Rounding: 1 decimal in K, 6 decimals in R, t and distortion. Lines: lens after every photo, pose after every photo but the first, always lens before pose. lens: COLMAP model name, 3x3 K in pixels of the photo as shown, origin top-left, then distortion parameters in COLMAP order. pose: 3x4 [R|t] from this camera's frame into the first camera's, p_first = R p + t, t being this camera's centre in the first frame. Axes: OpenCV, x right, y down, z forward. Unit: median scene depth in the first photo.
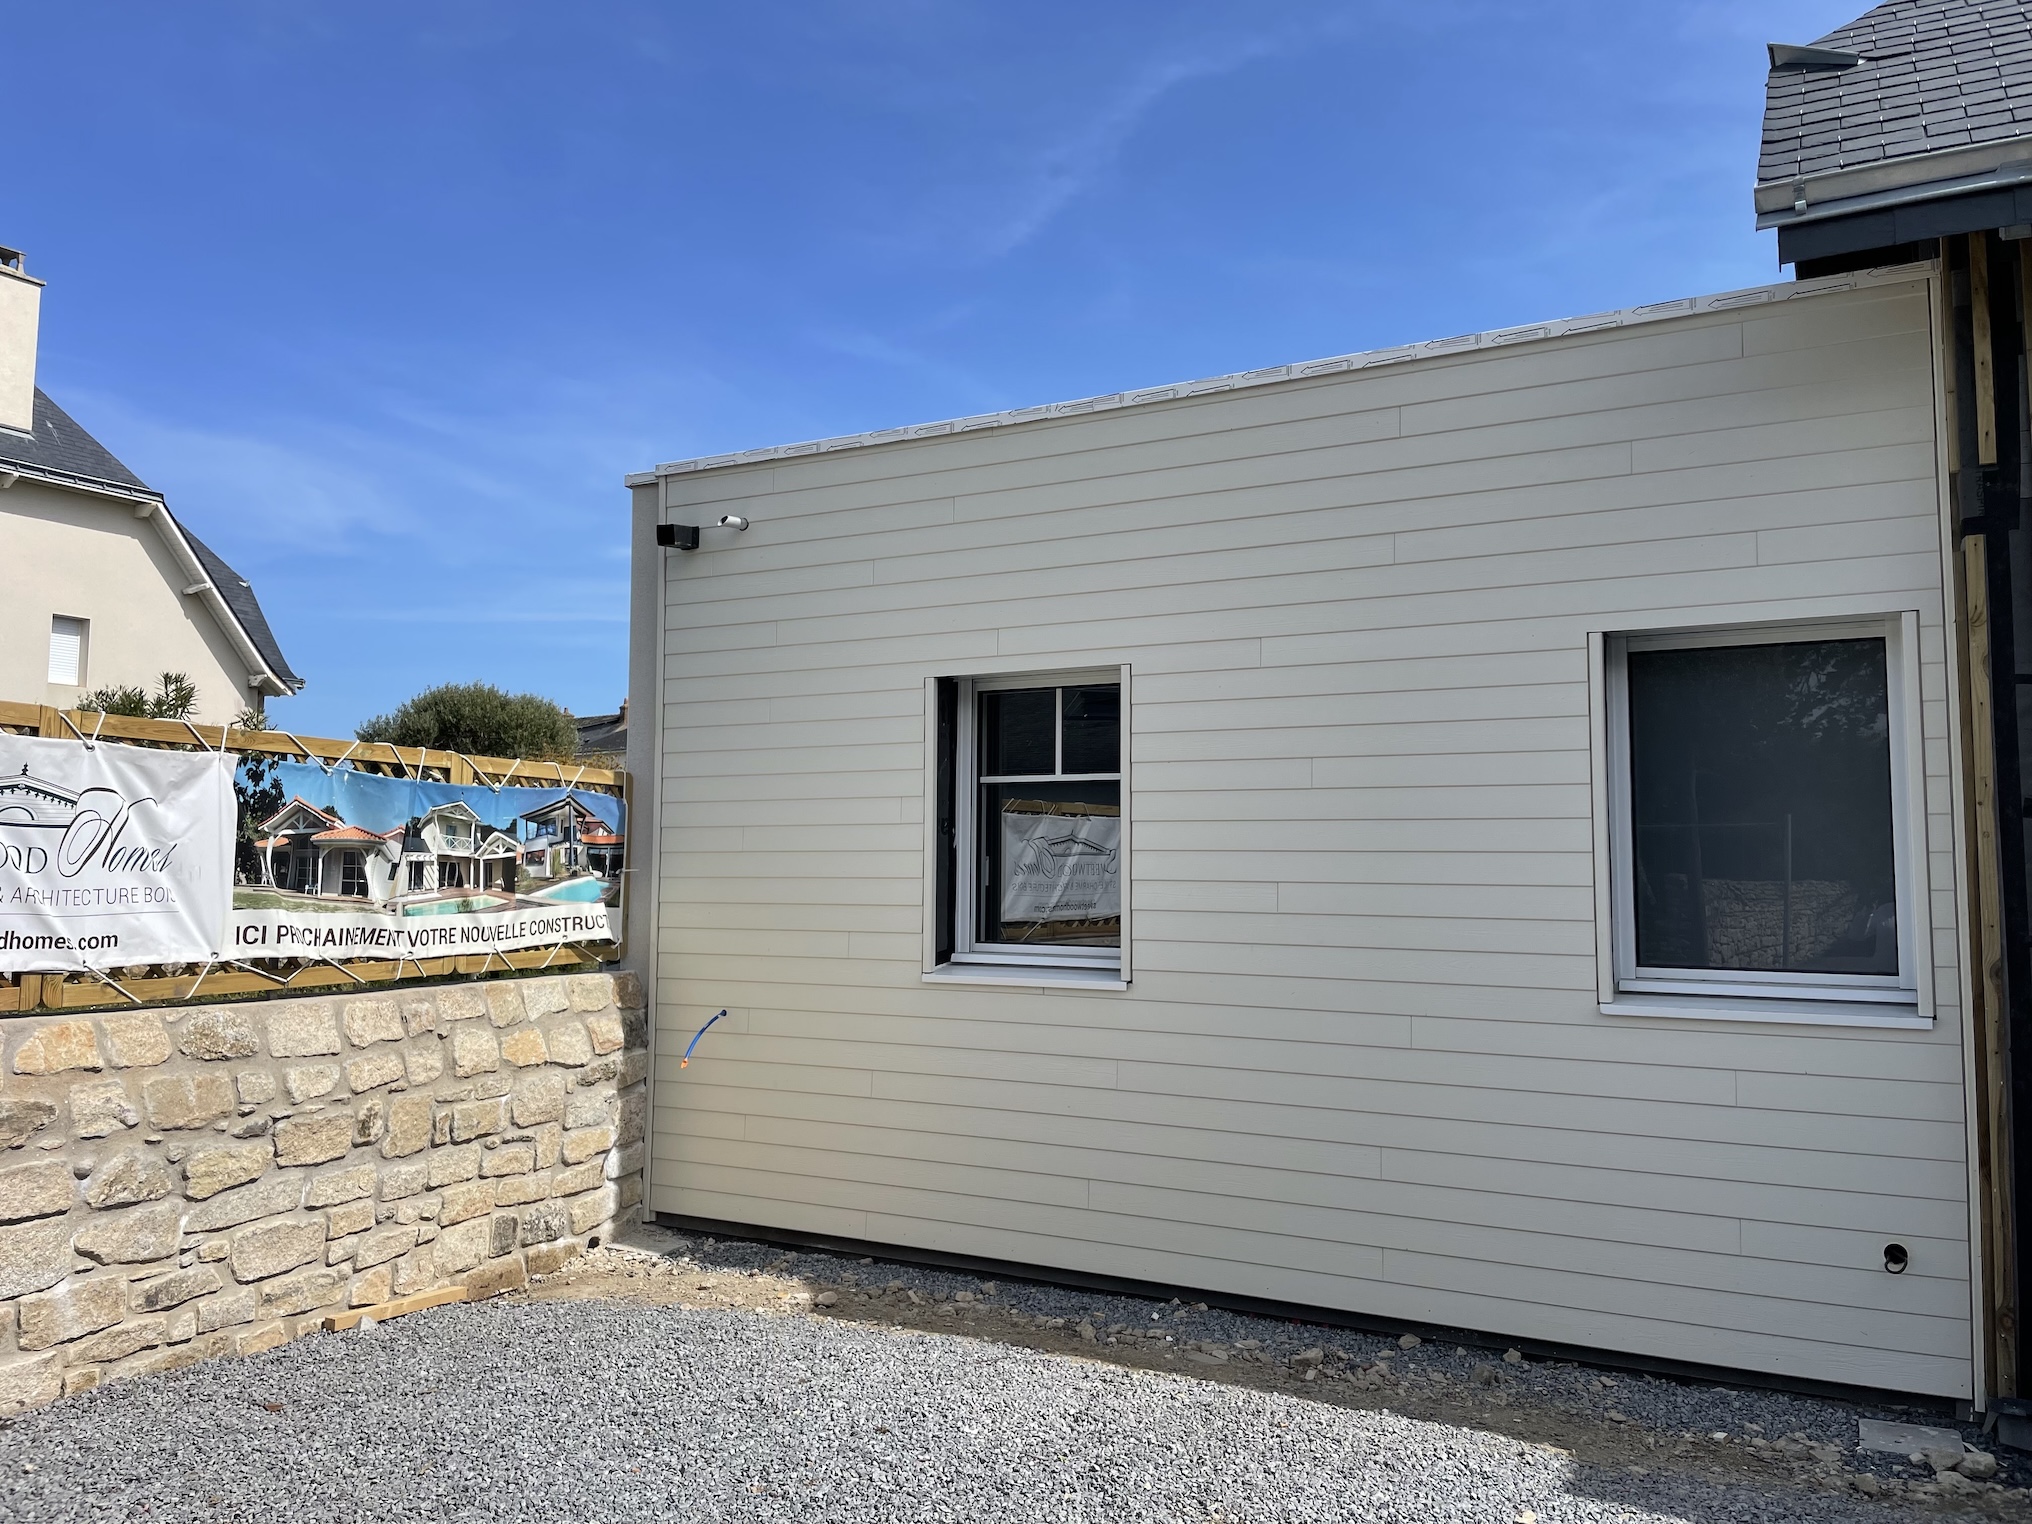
lens RADIAL K [[1568.9, 0, 1016.0], [0, 1568.9, 762.0], [0, 0, 1]] dist [0.038634, -0.001256]
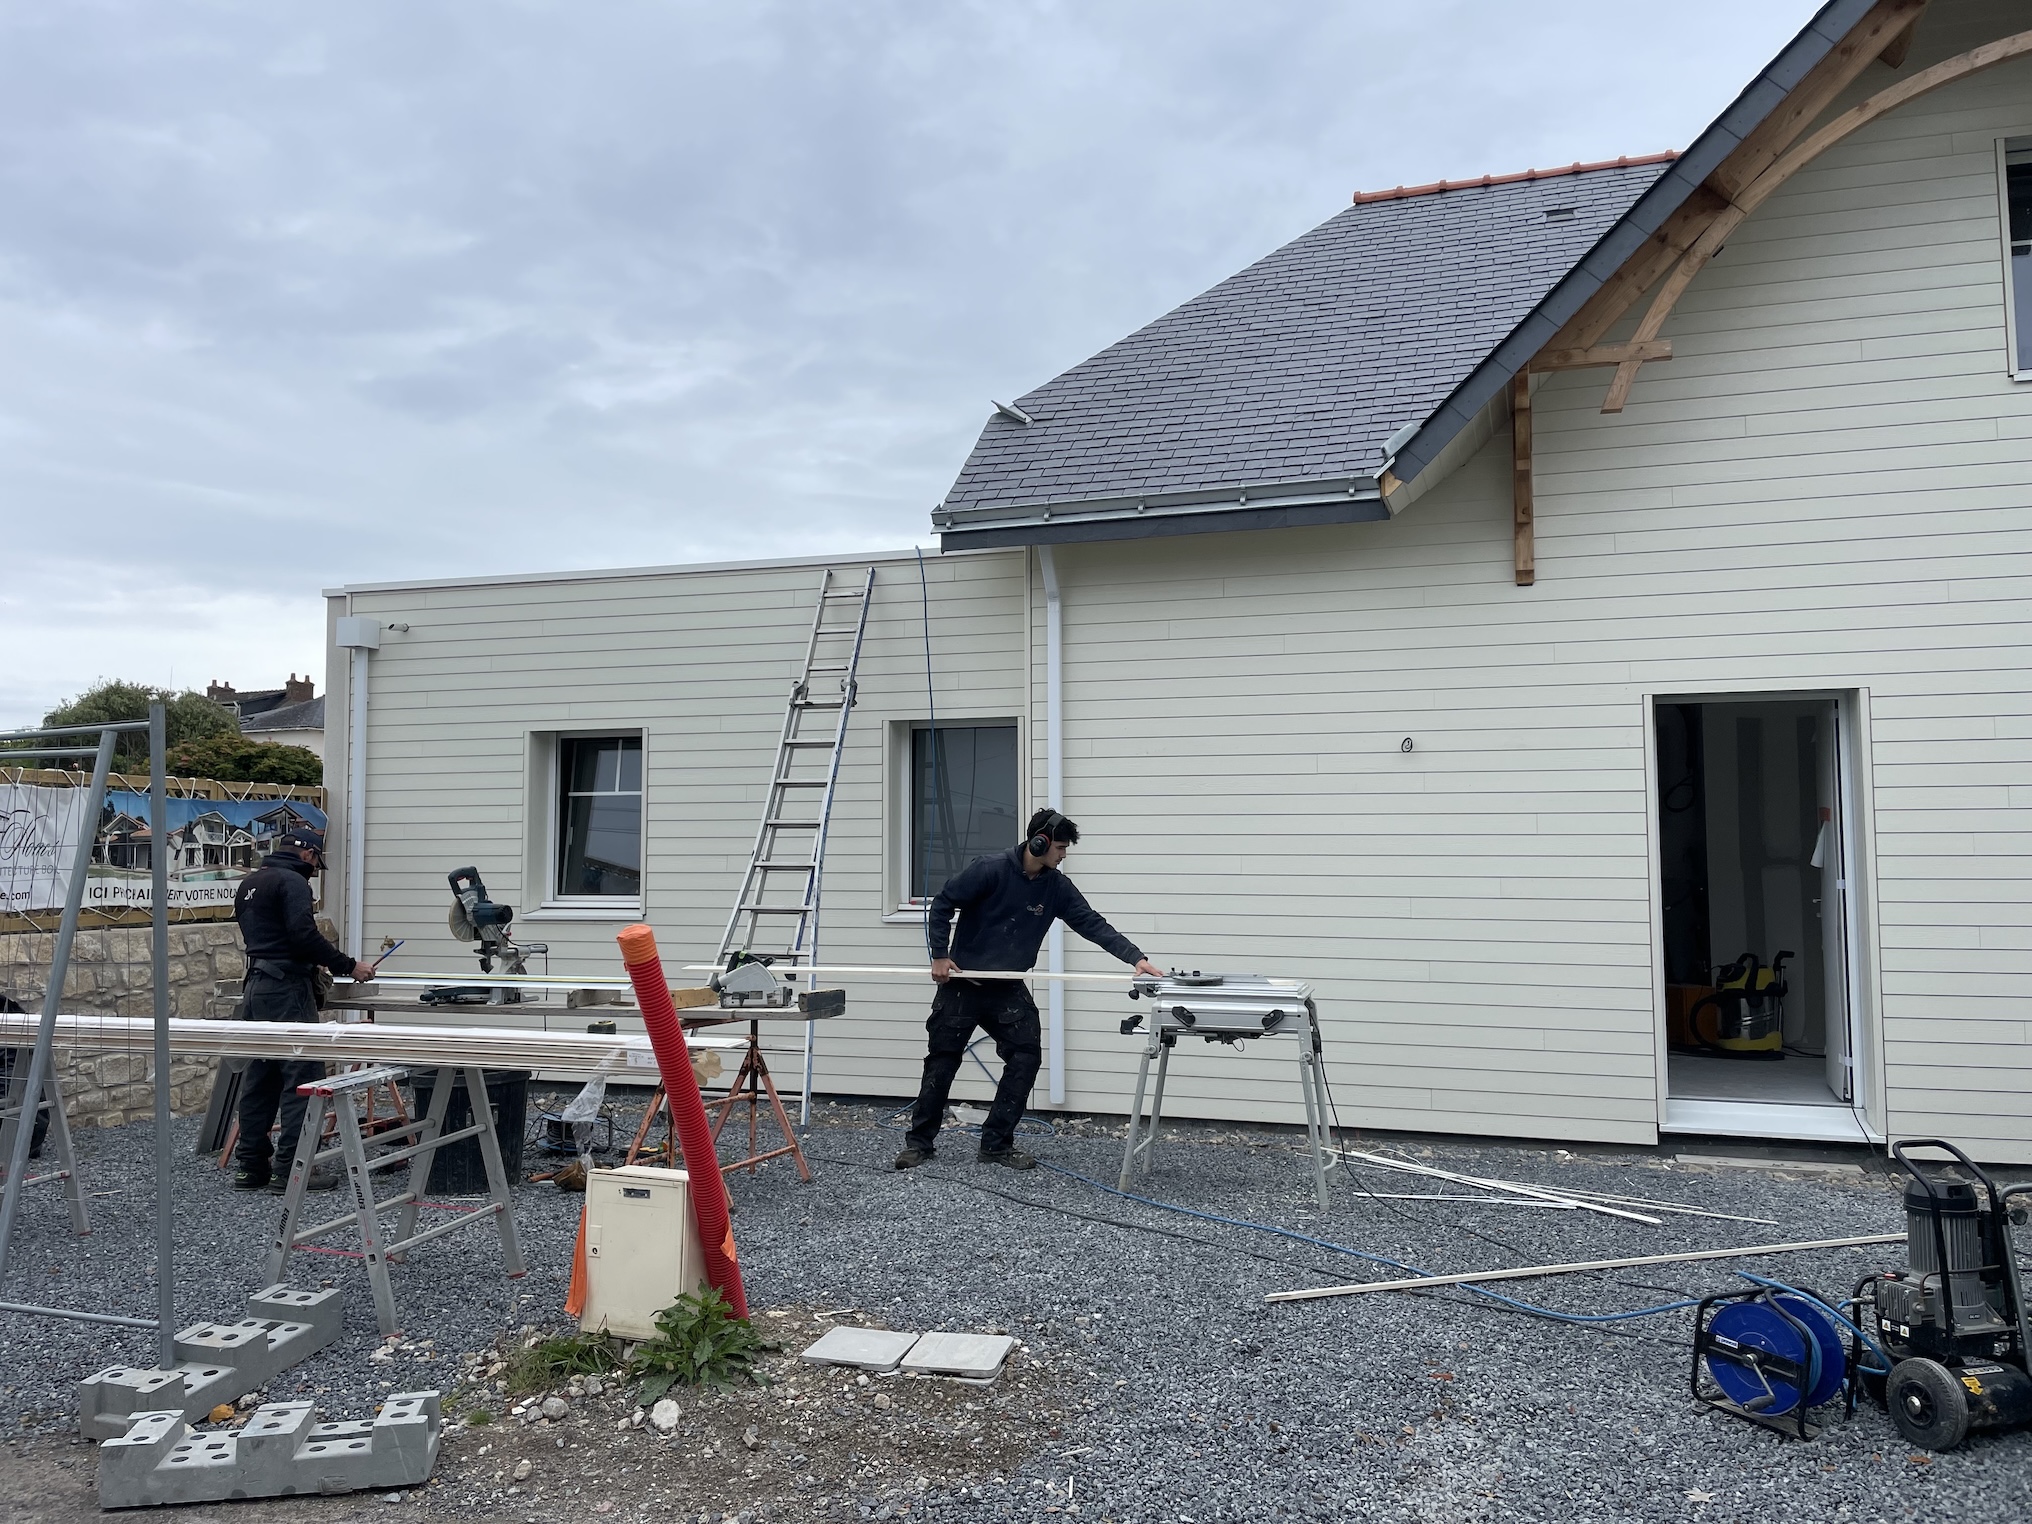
lens RADIAL K [[1568.9, 0, 1016.0], [0, 1568.9, 762.0], [0, 0, 1]] dist [0.038634, -0.001256]
pose [[0.981416, -0.000113, 0.191892, 0.146941], [-0.003014, 0.999867, 0.016003, -0.056571], [-0.191868, -0.016284, 0.981286, -0.789744]]
